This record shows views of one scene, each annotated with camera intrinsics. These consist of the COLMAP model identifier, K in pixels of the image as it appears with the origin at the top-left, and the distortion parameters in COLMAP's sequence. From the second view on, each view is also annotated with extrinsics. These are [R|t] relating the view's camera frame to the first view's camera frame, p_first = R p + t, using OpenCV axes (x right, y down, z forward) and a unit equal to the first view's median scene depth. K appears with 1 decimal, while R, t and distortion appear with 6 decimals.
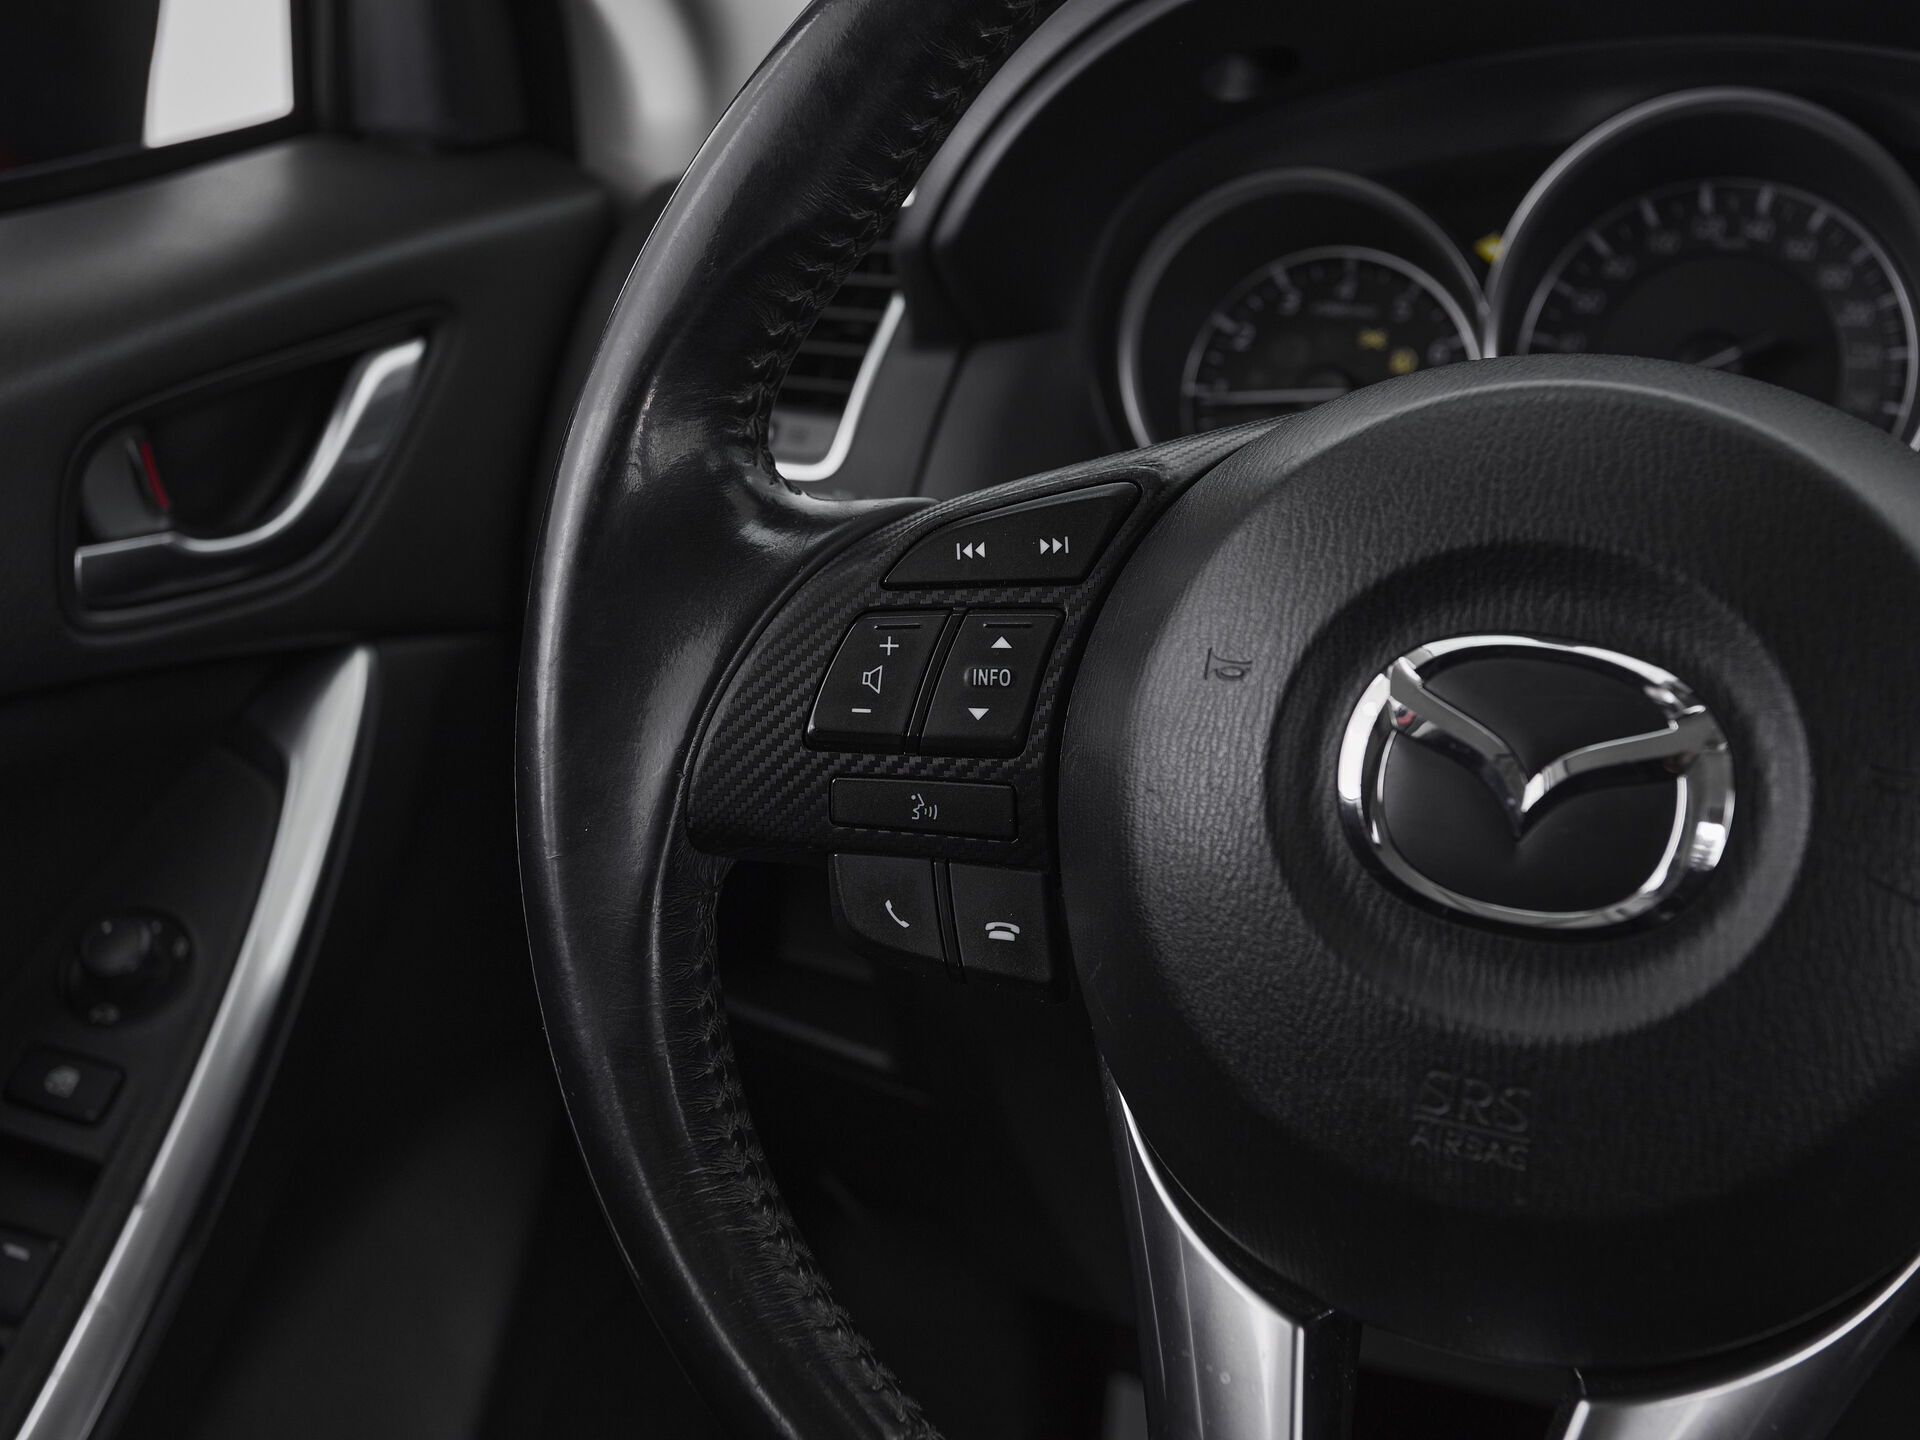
lens RADIAL K [[2331.0, 0, 952.7], [0, 2331.0, 718.0], [0, 0, 1]] dist [0.030895, 0.000000]
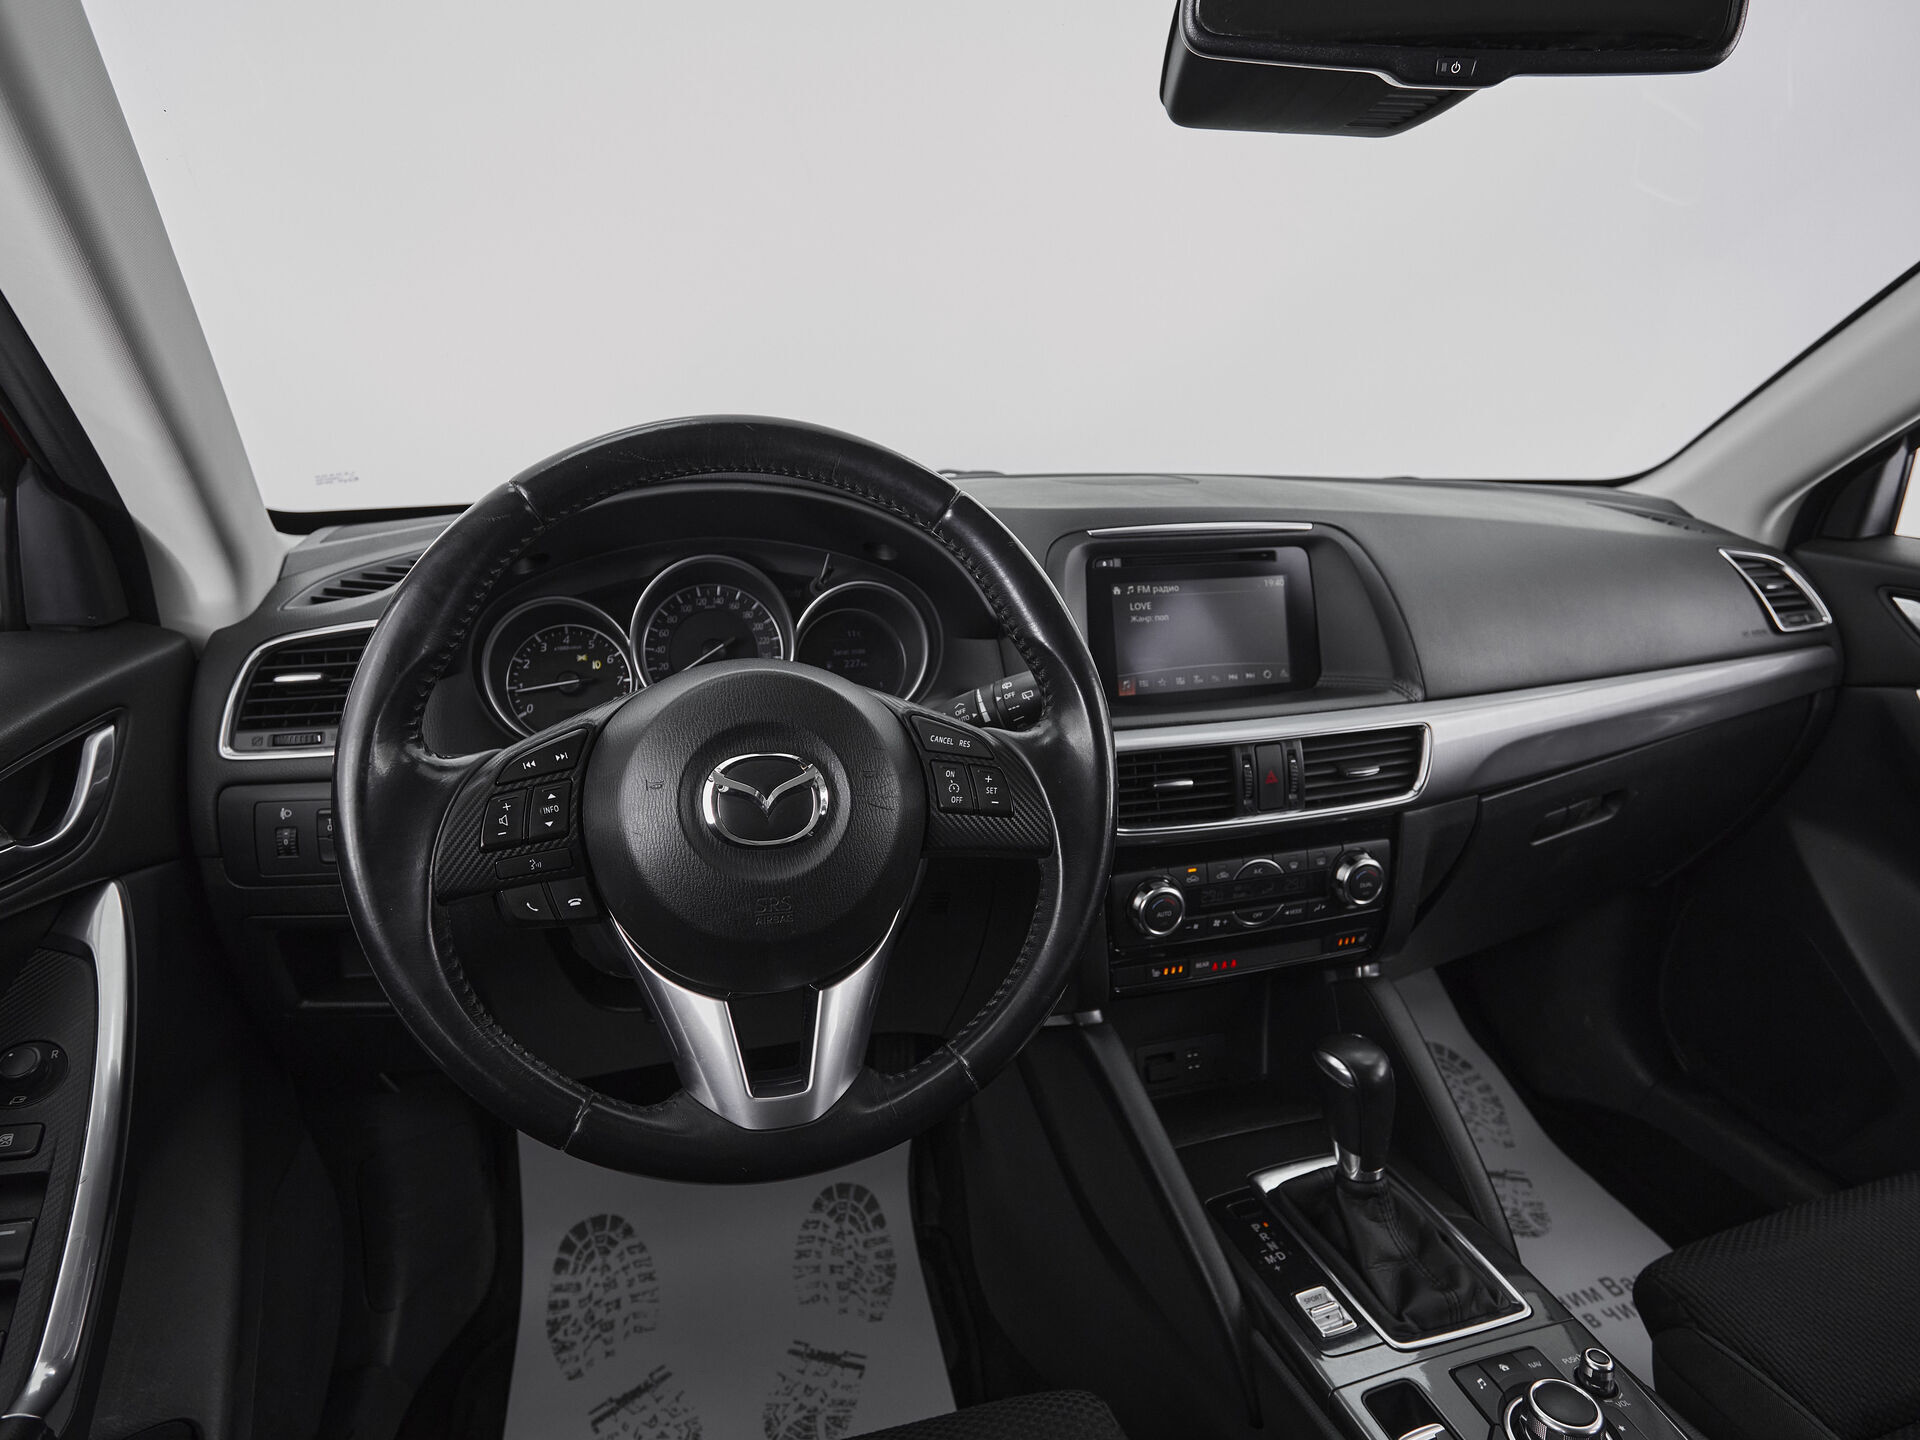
lens RADIAL K [[1049.2, 0, 955.3], [0, 1049.2, 719.8], [0, 0, 1]] dist [0.001163, -0.006251]
pose [[0.790513, -0.174525, 0.587052, -0.294572], [0.213558, 0.976926, 0.002858, -0.021868], [-0.574005, 0.123111, 0.809544, -0.235931]]
